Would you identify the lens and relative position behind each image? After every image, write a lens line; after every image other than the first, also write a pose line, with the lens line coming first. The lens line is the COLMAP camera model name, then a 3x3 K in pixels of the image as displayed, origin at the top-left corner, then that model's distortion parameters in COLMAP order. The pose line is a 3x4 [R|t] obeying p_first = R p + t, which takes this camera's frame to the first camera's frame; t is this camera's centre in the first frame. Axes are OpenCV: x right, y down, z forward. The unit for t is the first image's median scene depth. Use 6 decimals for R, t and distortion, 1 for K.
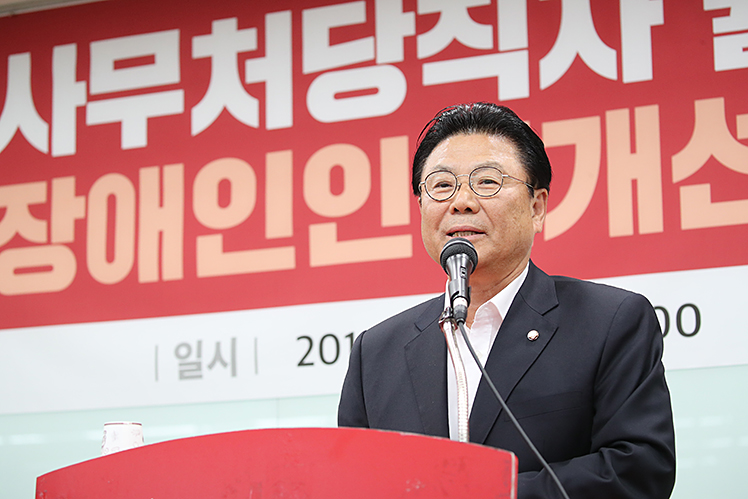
lens RADIAL K [[2261.0, 0, 373.8], [0, 2261.0, 246.2], [0, 0, 1]] dist [-0.188447, 0.000000]
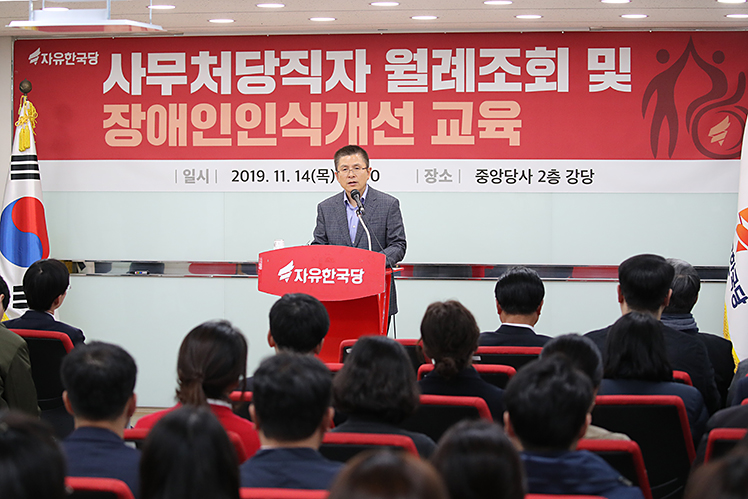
lens RADIAL K [[2119.1, 0, 372.8], [0, 2119.1, 213.4], [0, 0, 1]] dist [-0.258821, 0.000000]
pose [[0.964266, 0.010121, 0.264744, -0.558344], [-0.057573, 0.983395, 0.172102, -0.368737], [-0.258606, -0.181194, 0.948837, -1.546683]]
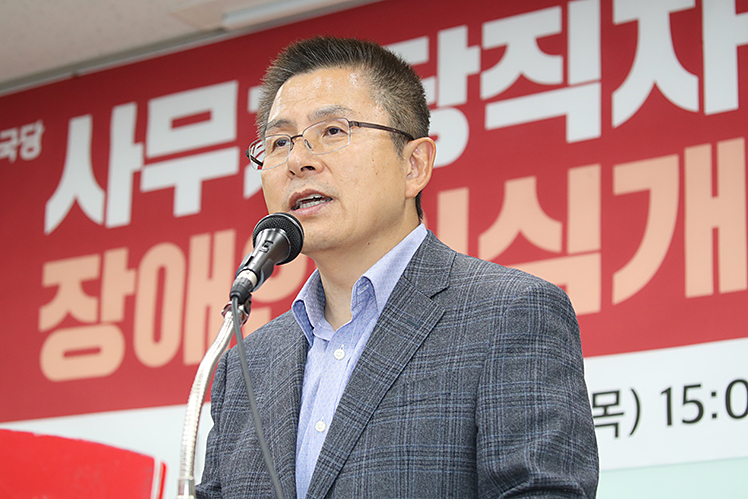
lens RADIAL K [[2131.4, 0, 373.9], [0, 2131.4, 249.5], [0, 0, 1]] dist [-0.251484, 0.000000]
pose [[0.983491, -0.003090, -0.180932, 0.123359], [-0.012891, 0.996118, -0.087082, 0.044300], [0.180499, 0.087977, 0.979633, 0.200627]]
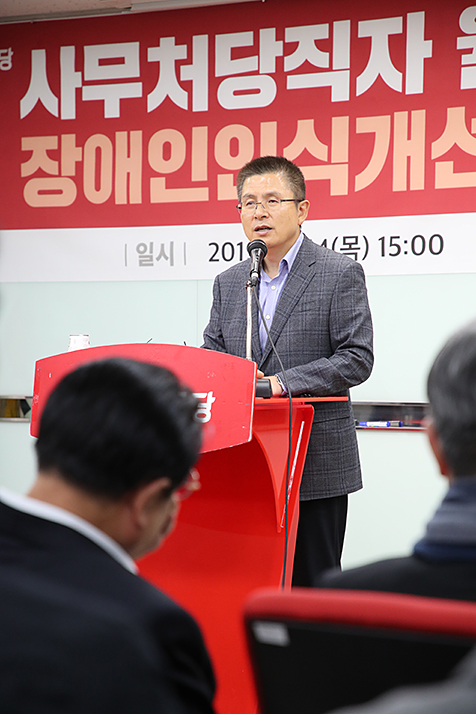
lens RADIAL K [[2014.5, 0, 228.8], [0, 2014.5, 352.1], [0, 0, 1]] dist [0.724671, 0.000000]
pose [[0.996645, 0.020919, -0.079131, 0.097843], [-0.008063, 0.987179, 0.159415, -0.115528], [0.081451, -0.158242, 0.984035, -0.458325]]
